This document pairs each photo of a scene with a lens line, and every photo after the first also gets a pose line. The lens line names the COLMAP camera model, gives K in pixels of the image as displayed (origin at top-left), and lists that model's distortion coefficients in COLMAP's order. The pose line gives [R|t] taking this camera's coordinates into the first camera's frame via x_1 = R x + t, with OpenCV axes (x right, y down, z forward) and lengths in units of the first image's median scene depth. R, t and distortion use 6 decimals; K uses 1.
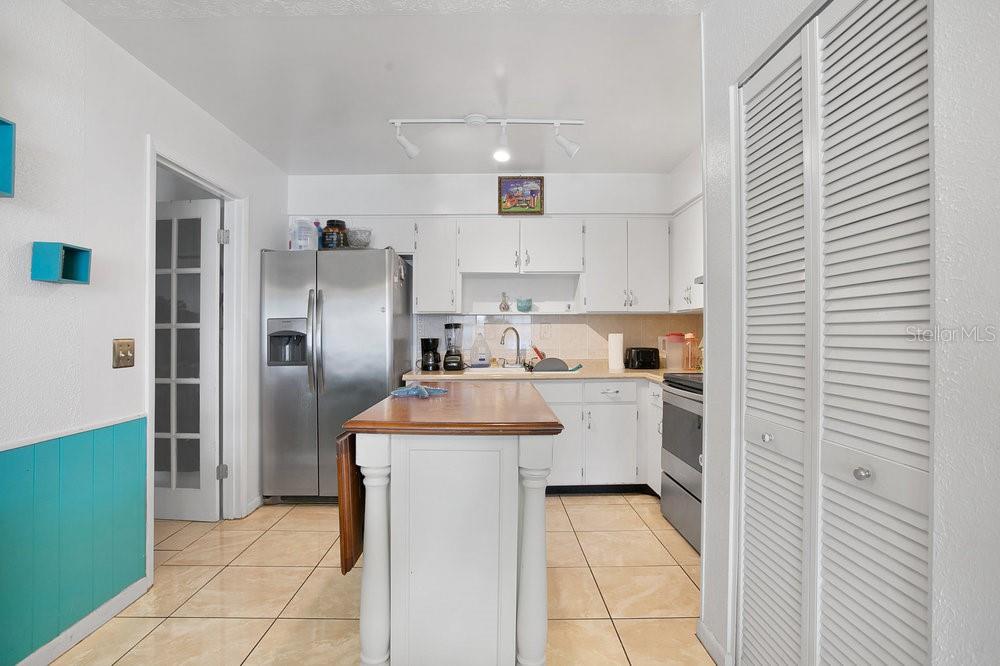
lens RADIAL K [[495.4, 0, 493.4], [0, 495.4, 332.6], [0, 0, 1]] dist [-0.061680, 0.024694]
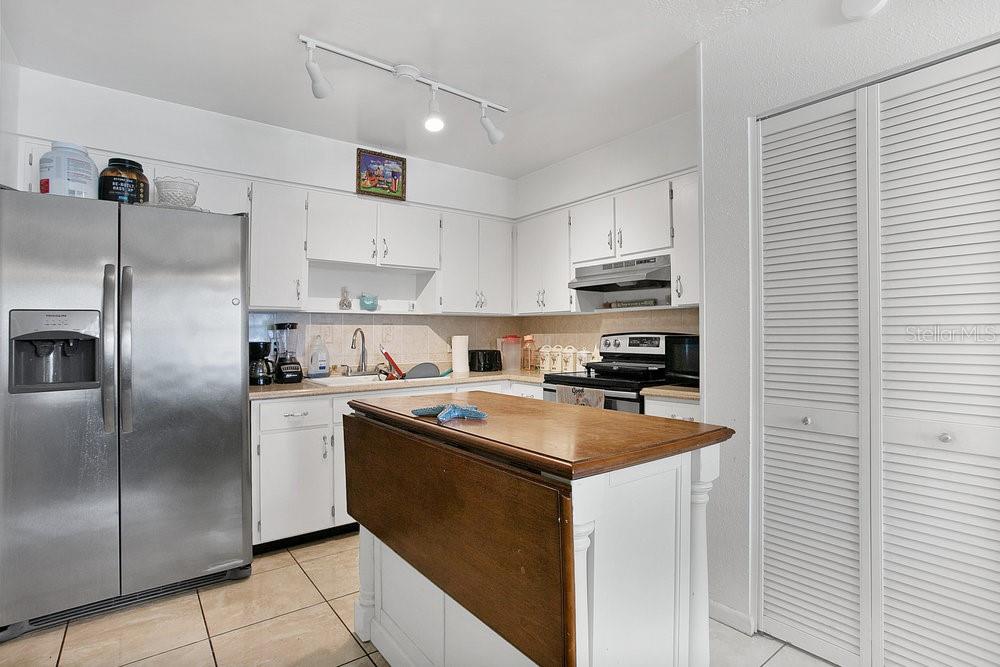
lens RADIAL K [[495.4, 0, 493.4], [0, 495.4, 333.1], [0, 0, 1]] dist [-0.061680, 0.024694]
pose [[0.801714, 0.001582, 0.597705, -0.296246], [0.001527, 0.999988, -0.004696, 0.001782], [-0.597705, 0.004677, 0.801702, 0.195080]]
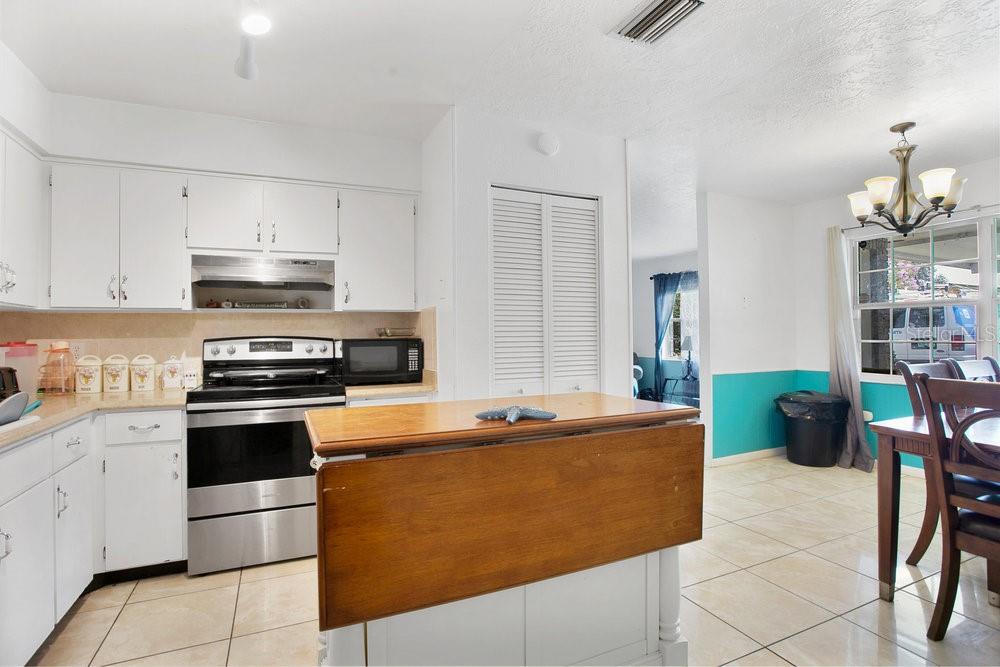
lens RADIAL K [[495.4, 0, 493.4], [0, 495.4, 333.1], [0, 0, 1]] dist [-0.061680, 0.024694]
pose [[-0.390667, 0.013301, 0.920436, -0.444779], [0.011612, 0.999887, -0.009520, 0.003489], [-0.920459, 0.006969, -0.390777, 0.710143]]
